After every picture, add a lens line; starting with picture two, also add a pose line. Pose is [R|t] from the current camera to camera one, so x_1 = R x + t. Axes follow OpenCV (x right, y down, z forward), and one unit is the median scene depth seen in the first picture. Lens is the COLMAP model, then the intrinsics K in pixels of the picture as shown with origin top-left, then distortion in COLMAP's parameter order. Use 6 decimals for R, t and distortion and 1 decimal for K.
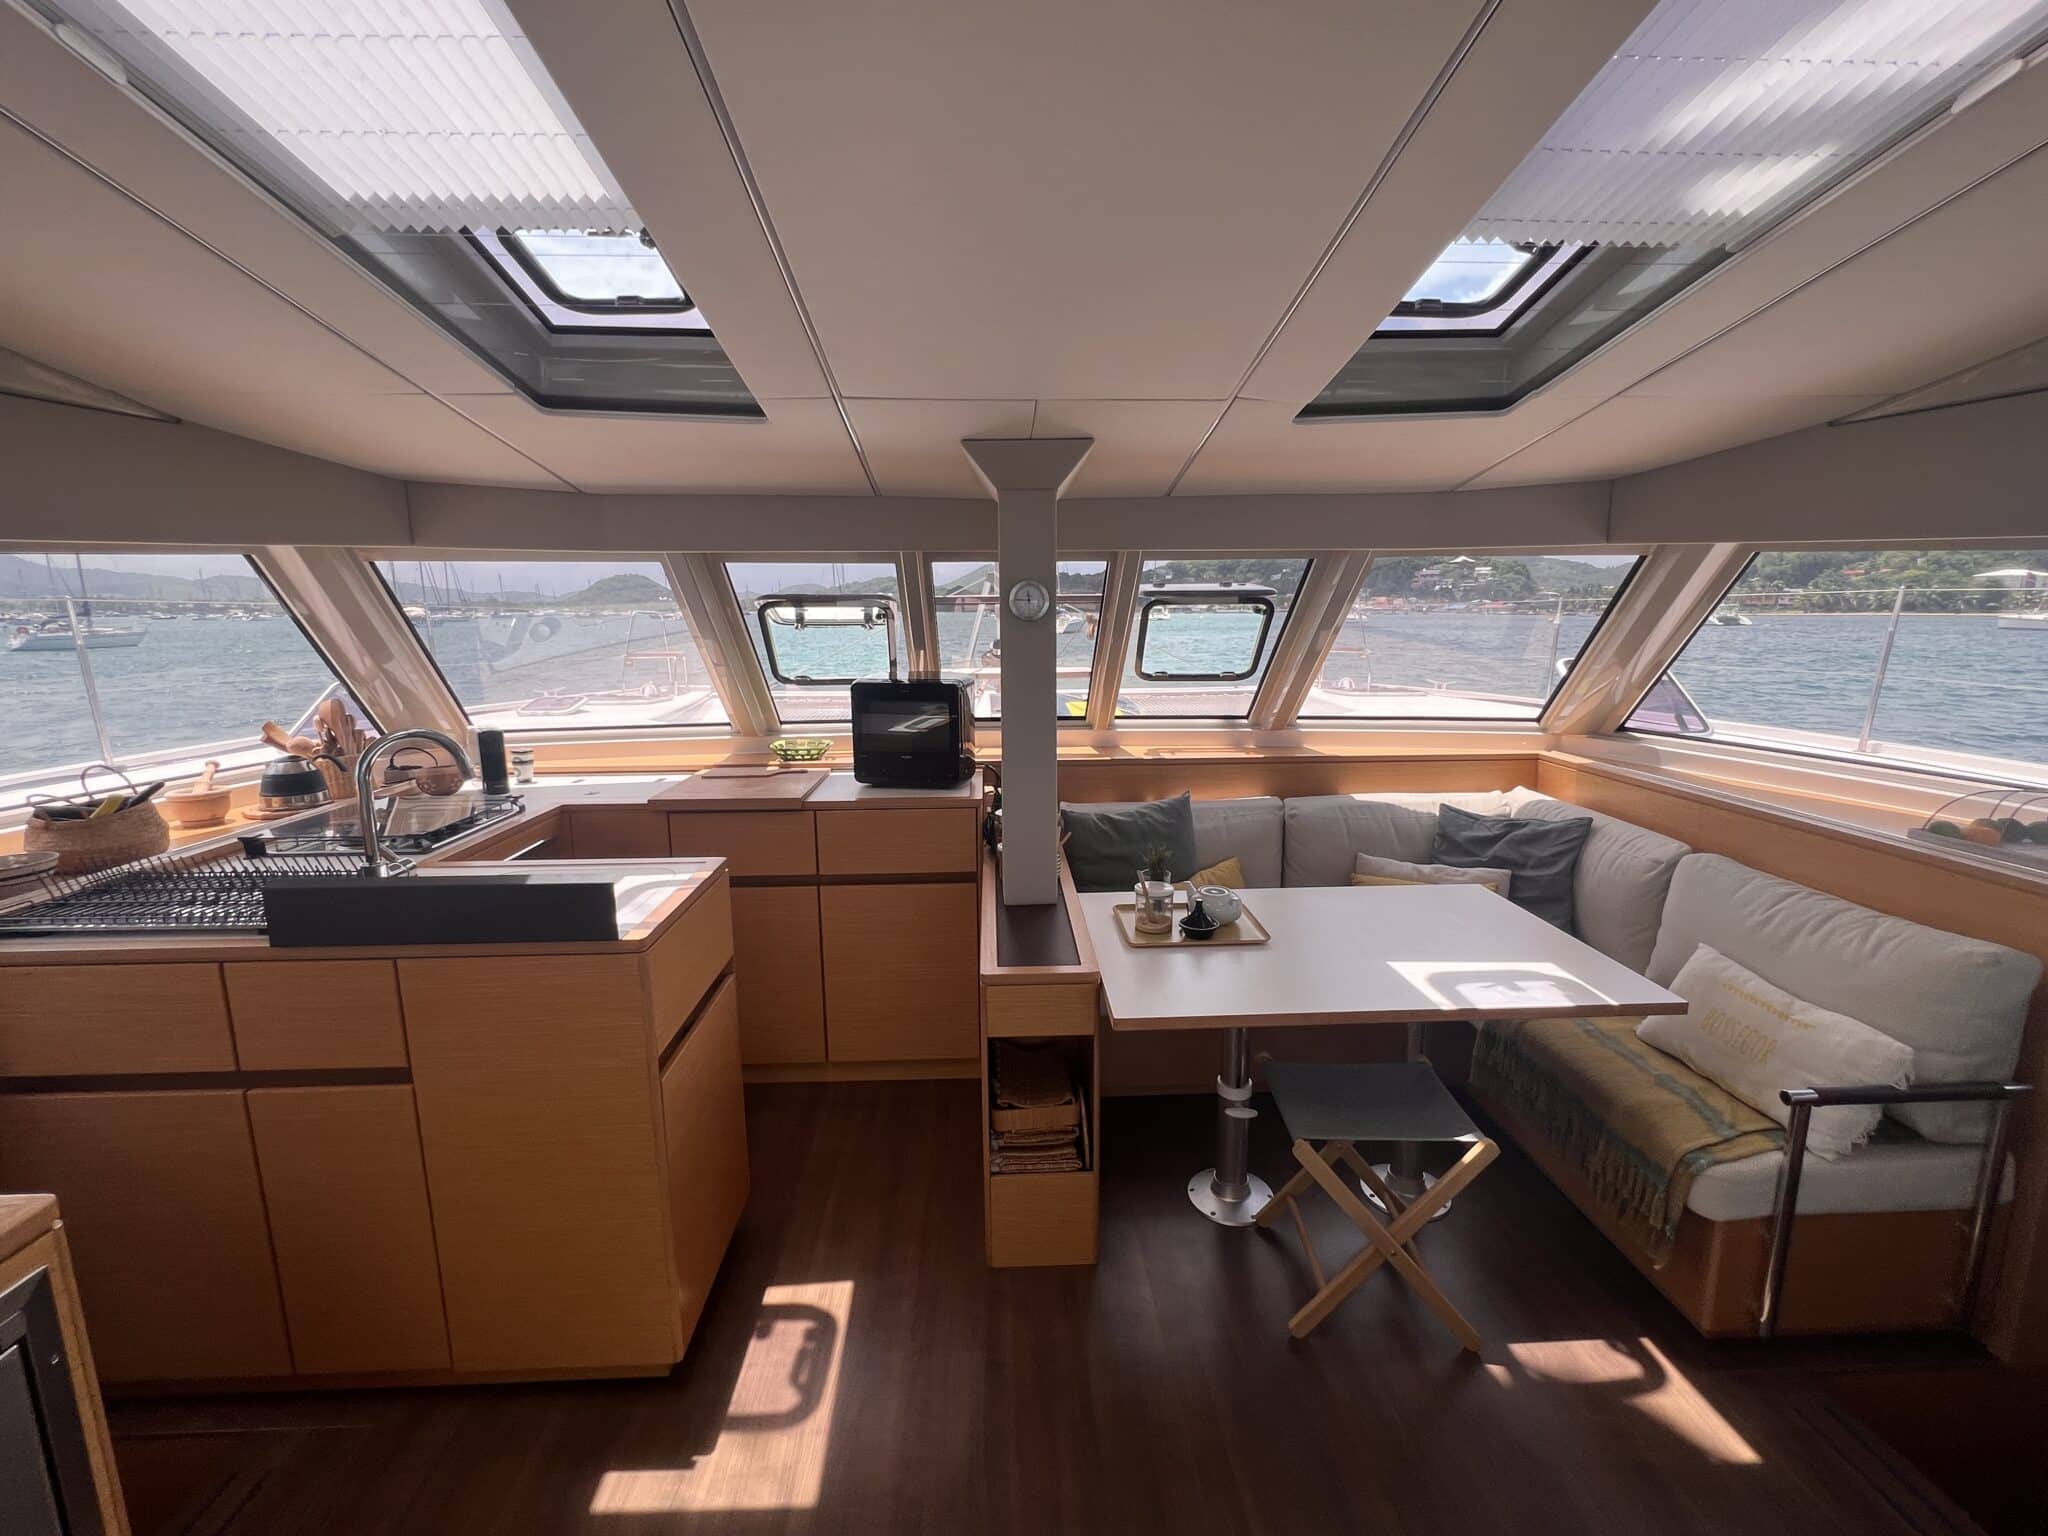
lens RADIAL K [[833.8, 0, 1024.0], [0, 833.8, 768.0], [0, 0, 1]] dist [-0.039888, 0.000040]
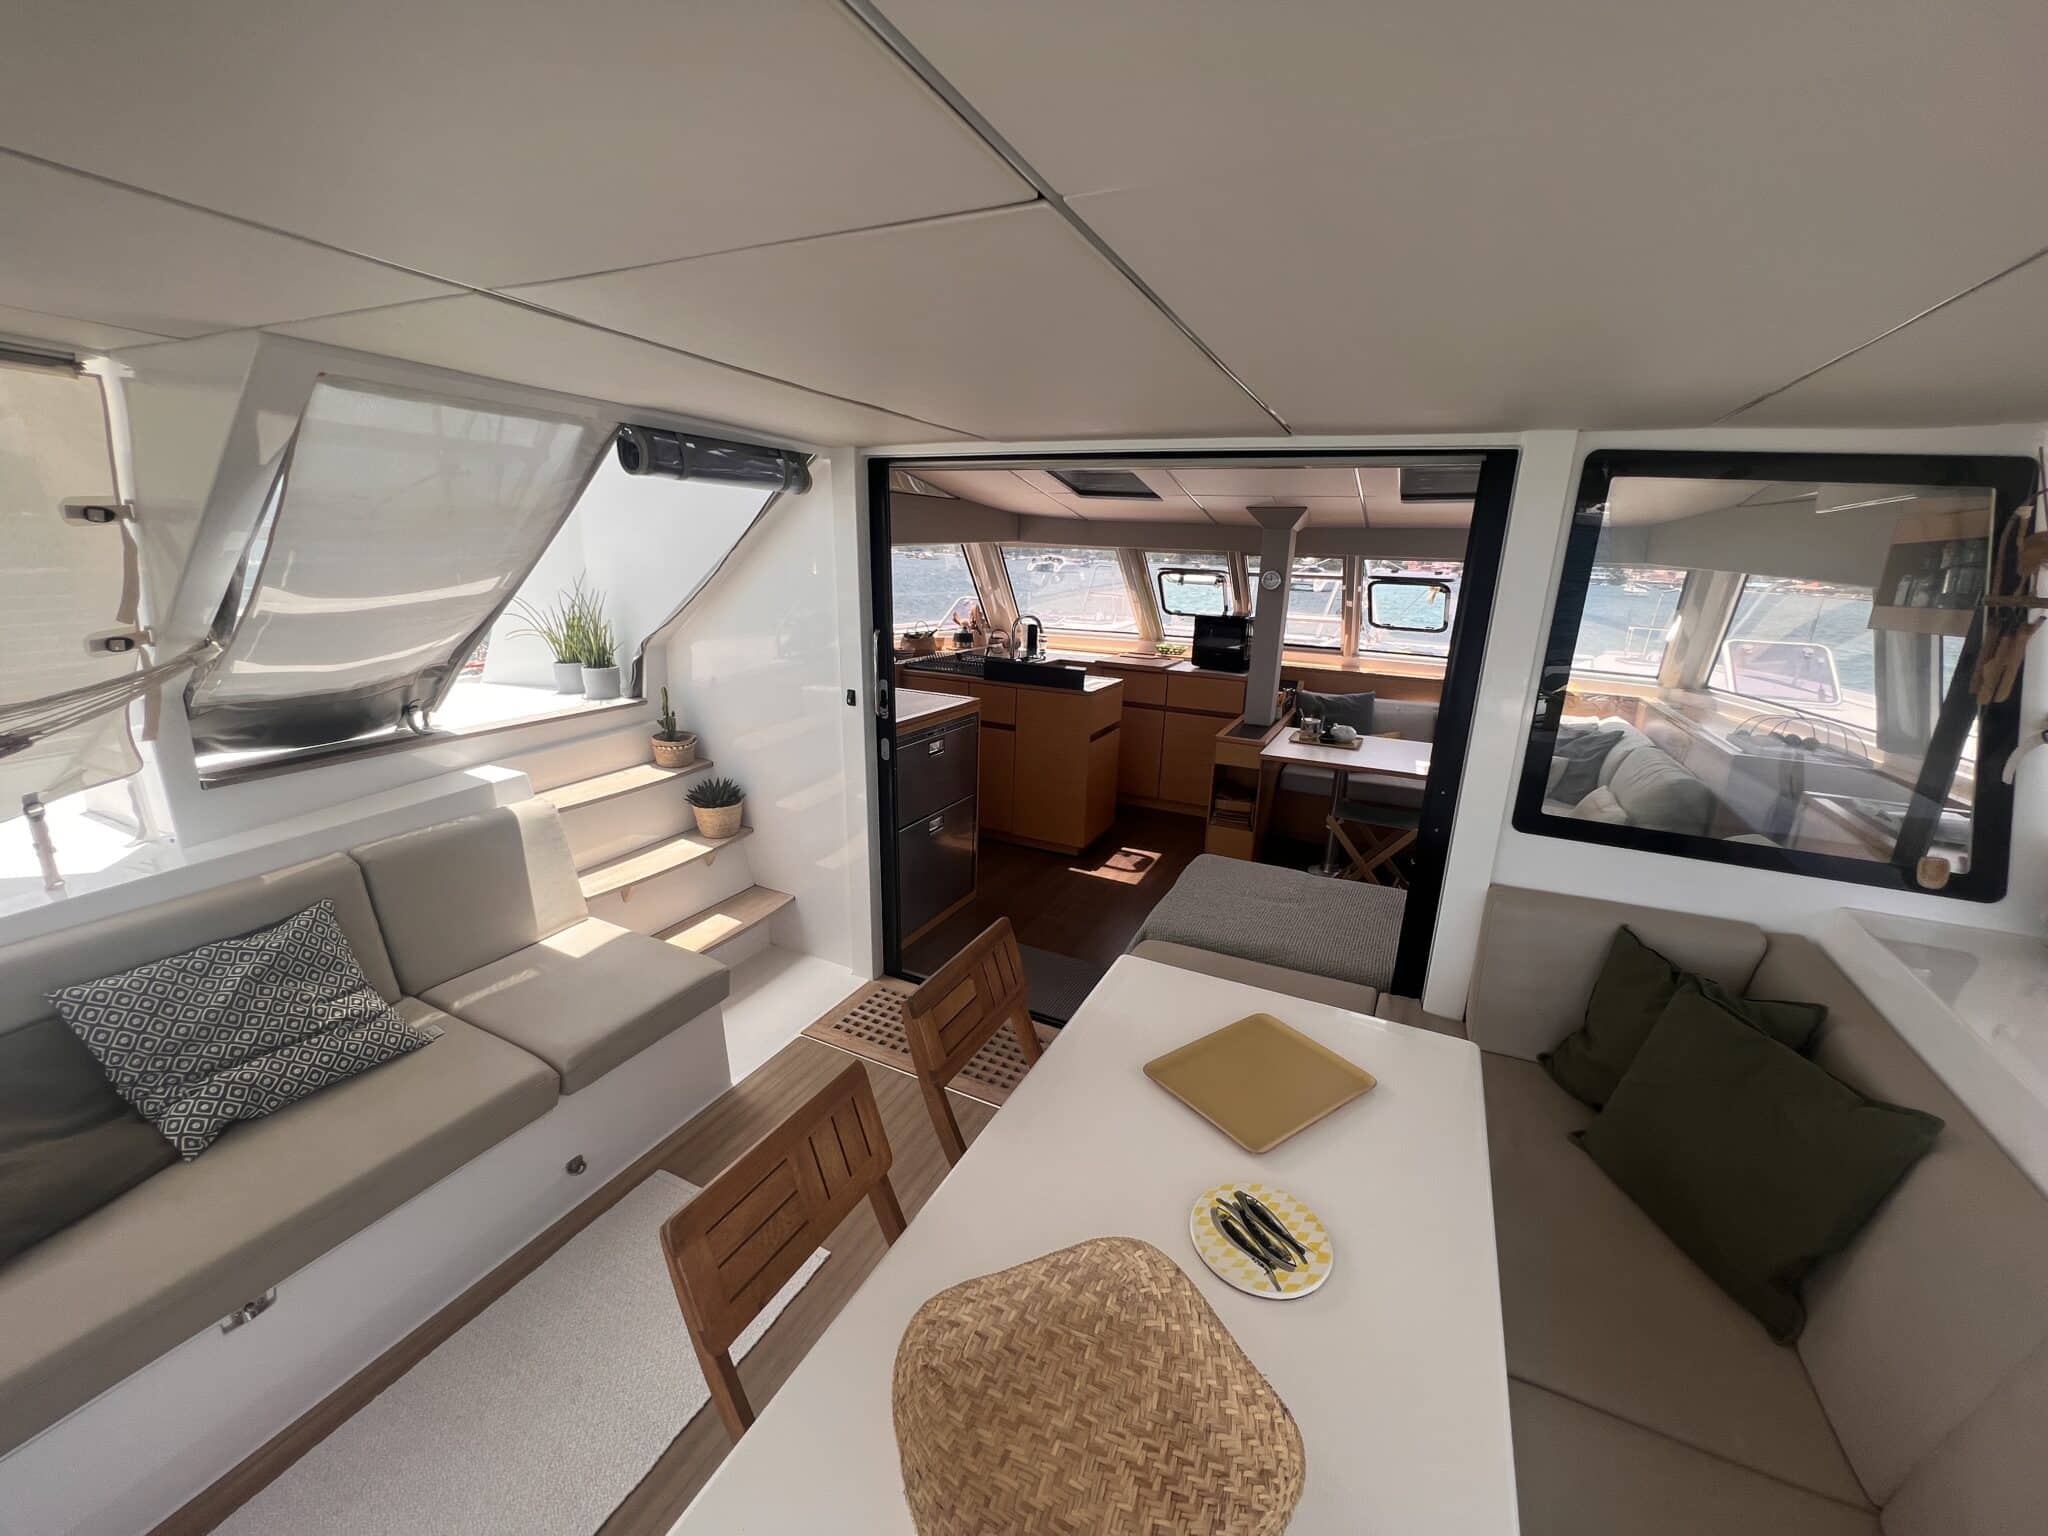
lens RADIAL K [[833.8, 0, 1024.0], [0, 833.8, 768.0], [0, 0, 1]] dist [-0.039888, 0.000040]
pose [[0.870836, 0.153522, -0.466986, 0.415240], [-0.123792, 0.987854, 0.093910, 0.123042], [0.475732, -0.023971, 0.879264, -0.950851]]
